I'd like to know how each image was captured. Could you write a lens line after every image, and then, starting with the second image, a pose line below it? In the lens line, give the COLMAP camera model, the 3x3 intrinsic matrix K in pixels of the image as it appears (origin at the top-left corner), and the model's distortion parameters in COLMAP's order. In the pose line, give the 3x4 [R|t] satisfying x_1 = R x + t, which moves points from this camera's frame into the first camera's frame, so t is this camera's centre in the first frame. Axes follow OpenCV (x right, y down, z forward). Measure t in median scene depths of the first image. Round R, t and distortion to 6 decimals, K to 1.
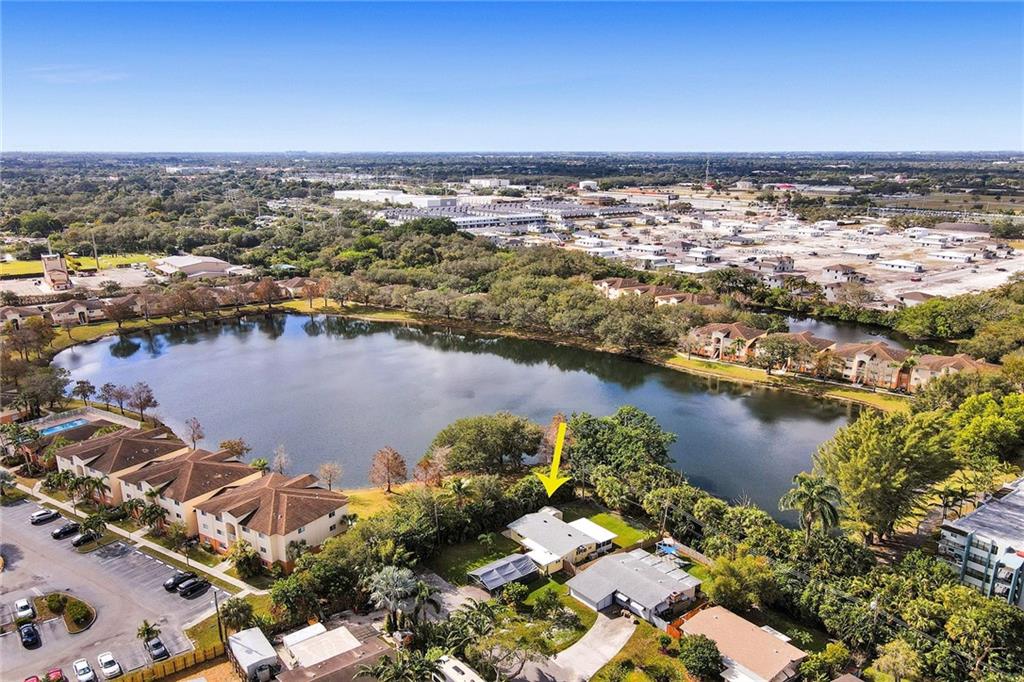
lens RADIAL K [[770.0, 0, 504.5], [0, 770.0, 338.1], [0, 0, 1]] dist [-0.002041, 0.005661]
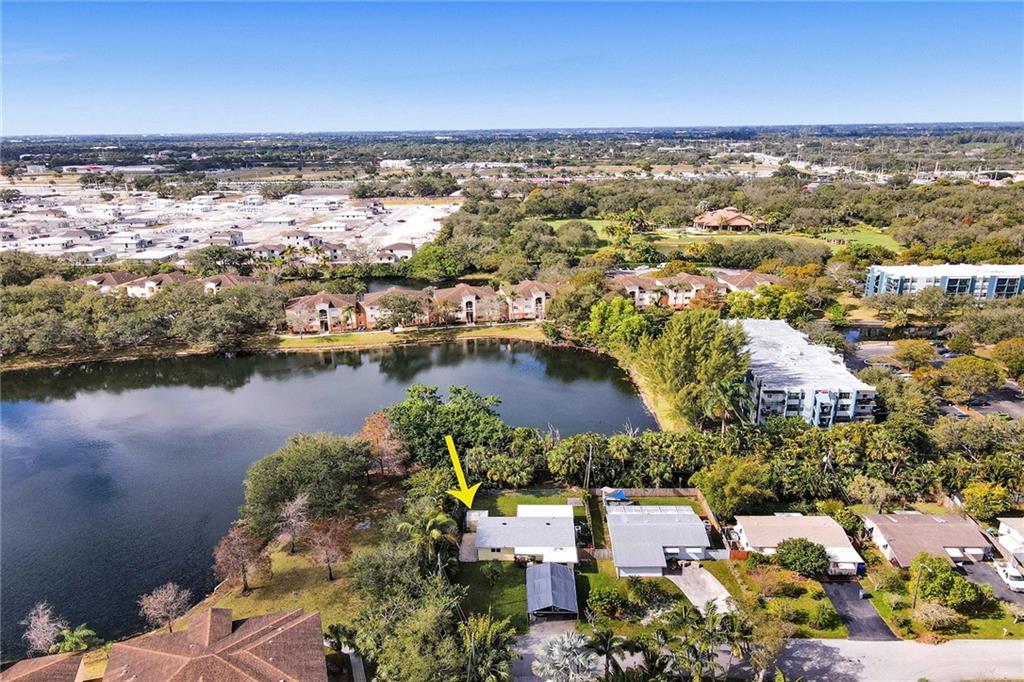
lens RADIAL K [[770.0, 0, 504.5], [0, 770.0, 338.1], [0, 0, 1]] dist [-0.002041, 0.005661]
pose [[0.641105, -0.212564, 0.737429, -0.214732], [0.195706, 0.974392, 0.110726, -0.020949], [-0.742081, 0.073332, 0.666287, 0.176502]]
